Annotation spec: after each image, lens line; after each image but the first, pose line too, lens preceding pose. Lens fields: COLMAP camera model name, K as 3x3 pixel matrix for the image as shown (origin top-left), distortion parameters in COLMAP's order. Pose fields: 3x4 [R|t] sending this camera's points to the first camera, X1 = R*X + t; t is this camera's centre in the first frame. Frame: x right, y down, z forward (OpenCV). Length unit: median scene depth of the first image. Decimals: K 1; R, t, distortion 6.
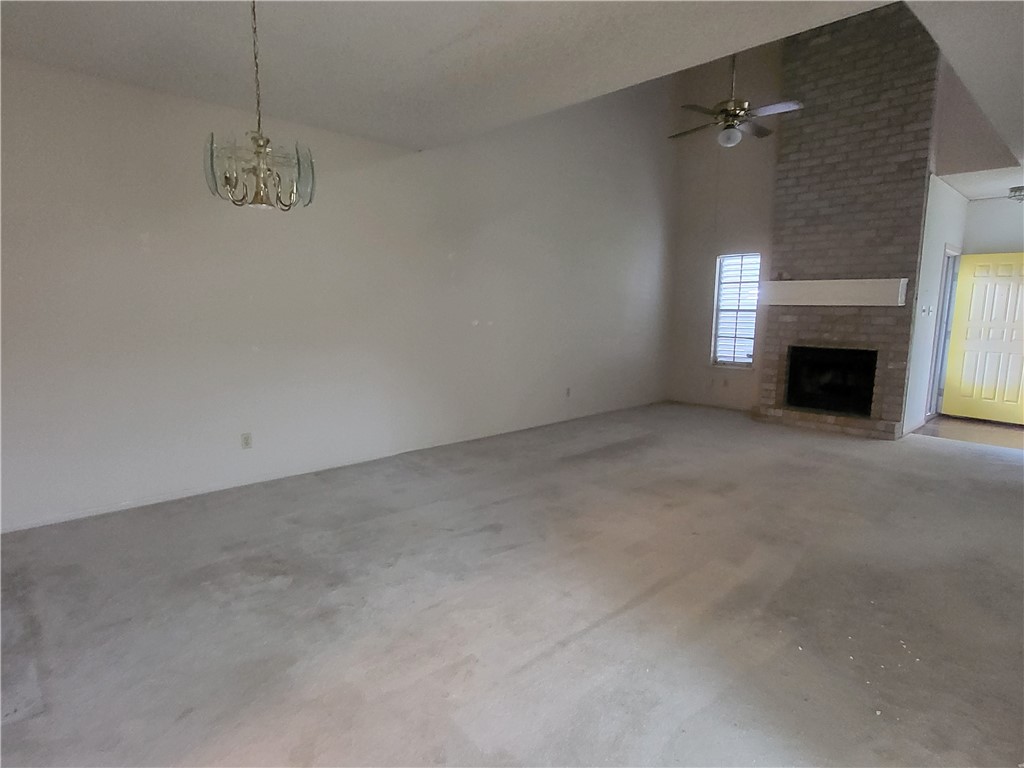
lens RADIAL K [[583.6, 0, 510.0], [0, 583.6, 384.6], [0, 0, 1]] dist [0.029957, -0.018888]
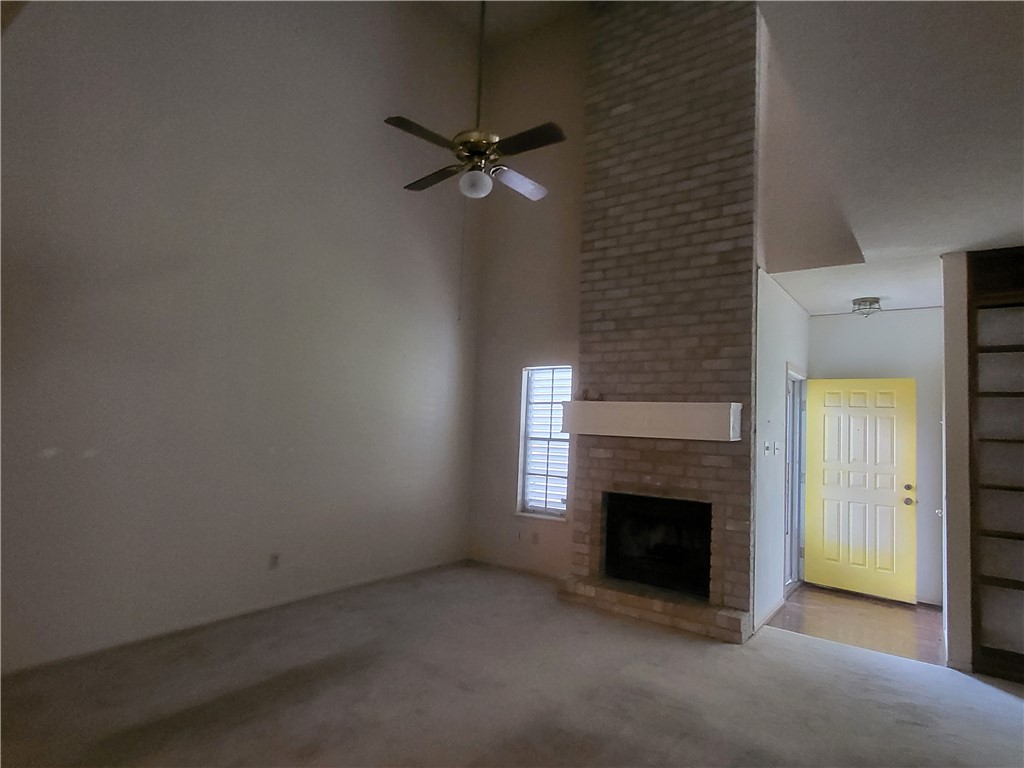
lens RADIAL K [[583.6, 0, 510.0], [0, 583.6, 388.5], [0, 0, 1]] dist [0.029957, -0.018888]
pose [[0.985699, 0.039393, 0.163846, 0.254369], [-0.006221, 0.980137, -0.198226, -0.049473], [-0.168400, 0.194372, 0.966365, 0.321901]]
